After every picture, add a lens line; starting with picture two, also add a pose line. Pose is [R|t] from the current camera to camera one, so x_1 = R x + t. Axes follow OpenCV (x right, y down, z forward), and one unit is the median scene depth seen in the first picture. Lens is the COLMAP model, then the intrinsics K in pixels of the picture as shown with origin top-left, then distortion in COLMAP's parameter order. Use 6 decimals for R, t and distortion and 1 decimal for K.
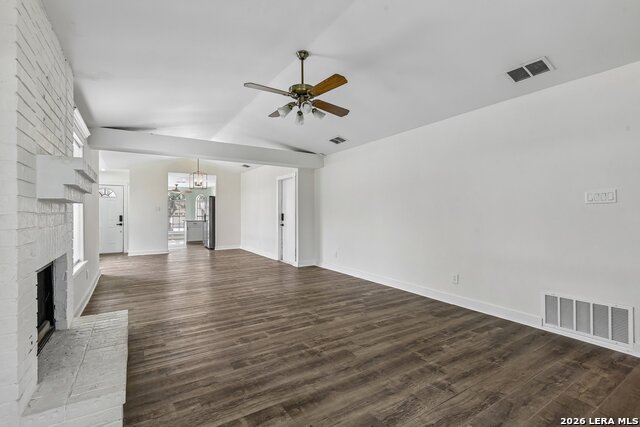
lens RADIAL K [[291.4, 0, 321.6], [0, 291.4, 218.8], [0, 0, 1]] dist [0.000396, -0.000560]
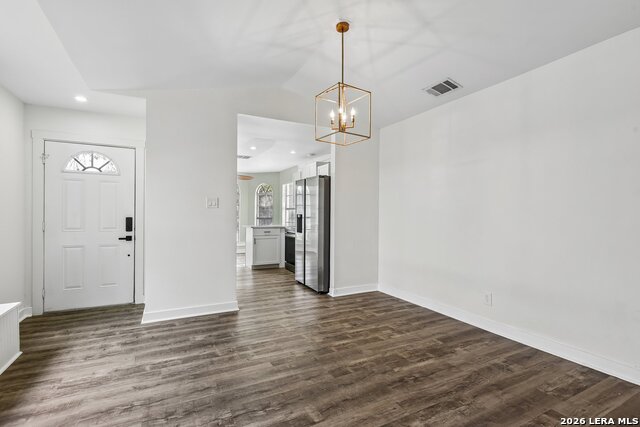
lens RADIAL K [[302.6, 0, 311.1], [0, 302.6, 217.8], [0, 0, 1]] dist [0.005825, -0.005213]
pose [[0.992113, 0.005282, -0.125235, -0.970785], [-0.006207, 0.999956, -0.006991, -0.025752], [0.125193, 0.007713, 0.992102, 1.568389]]
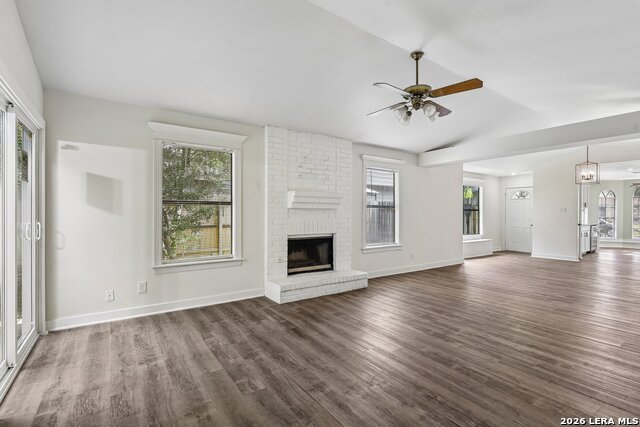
lens RADIAL K [[302.6, 0, 316.9], [0, 302.6, 215.6], [0, 0, 1]] dist [0.005825, -0.005213]
pose [[0.029454, 0.007151, -0.999541, 0.884898], [-0.022993, 0.999715, 0.006475, -0.011069], [0.999302, 0.022792, 0.029610, 0.578195]]
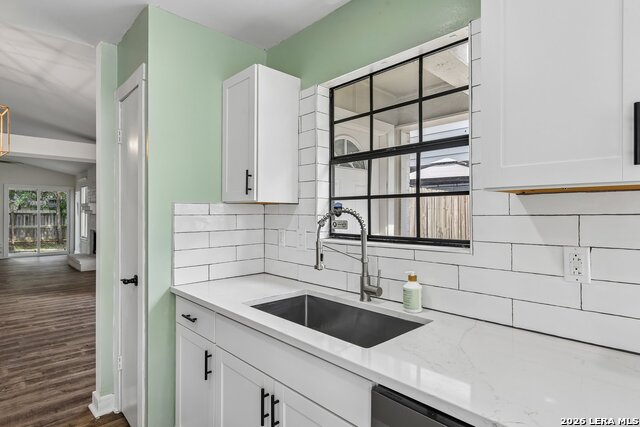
lens RADIAL K [[343.6, 0, 316.4], [0, 343.6, 213.9], [0, 0, 1]] dist [0.002798, -0.000662]
pose [[-0.982558, -0.001718, -0.185949, -1.685939], [-0.006134, 0.999713, 0.023174, -0.099887], [0.185856, 0.023910, -0.982286, 3.392077]]
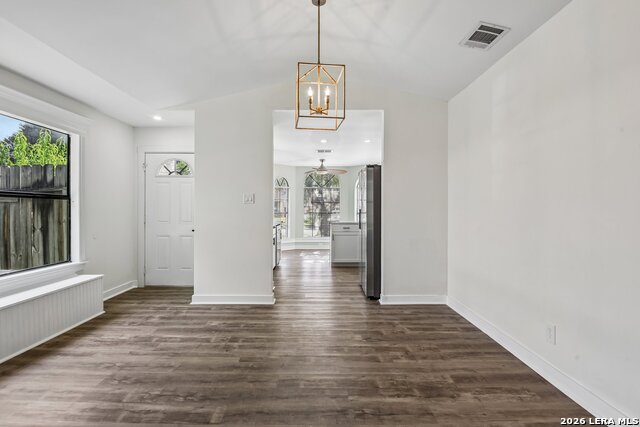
lens RADIAL K [[319.3, 0, 307.9], [0, 319.3, 209.1], [0, 0, 1]] dist [-0.014299, -0.002319]
pose [[0.821828, -0.001658, -0.569733, -0.594244], [-0.008566, 0.999847, -0.015266, -0.028106], [0.569671, 0.017427, 0.821688, 1.739179]]
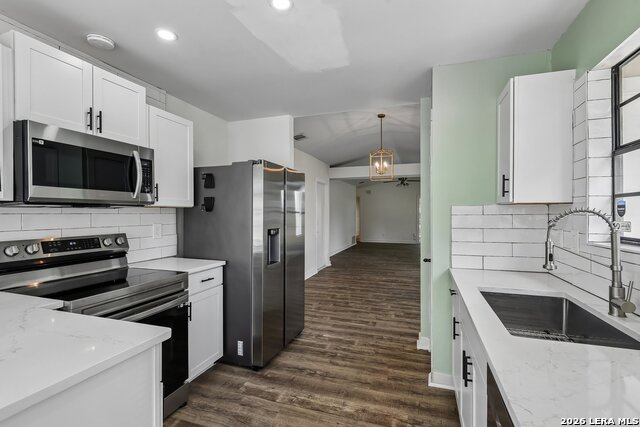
lens RADIAL K [[302.6, 0, 320.0], [0, 302.6, 216.0], [0, 0, 1]] dist [0.005825, -0.005213]
pose [[-0.620747, -0.005978, 0.783988, -1.902956], [0.017116, 0.999629, 0.021175, -0.099728], [-0.783824, 0.026563, -0.620415, 3.430778]]
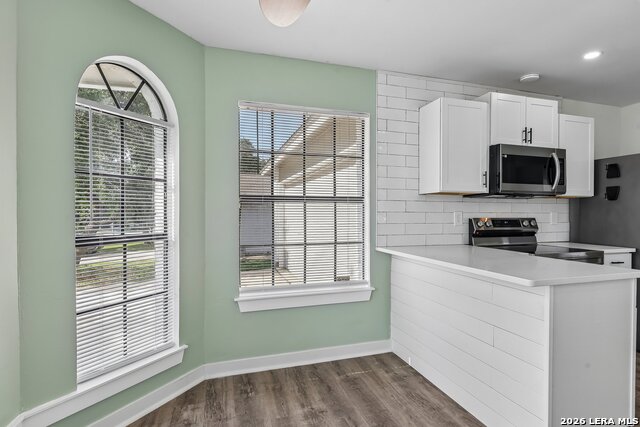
lens RADIAL K [[311.9, 0, 322.6], [0, 311.9, 216.6], [0, 0, 1]] dist [-0.002524, -0.003404]
pose [[0.274451, -0.009262, 0.961557, -2.131807], [0.016451, 0.999852, 0.004936, -0.072619], [-0.961460, 0.014464, 0.274562, 3.693208]]
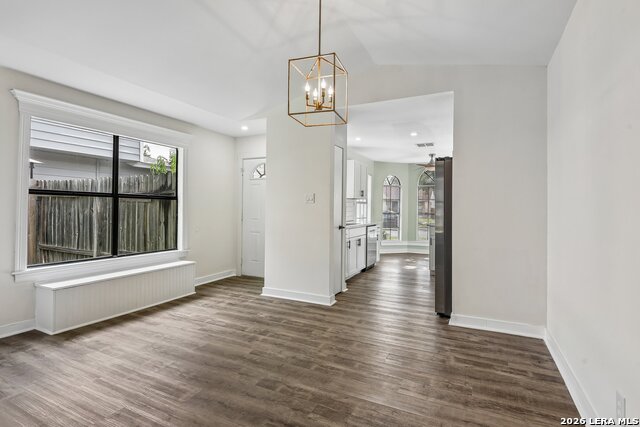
lens RADIAL K [[319.3, 0, 307.4], [0, 319.3, 207.3], [0, 0, 1]] dist [-0.014299, -0.002319]
pose [[0.482541, -0.000140, -0.875874, -0.398266], [-0.023179, 0.999648, -0.012929, -0.034319], [0.875567, 0.026541, 0.482367, 1.999687]]
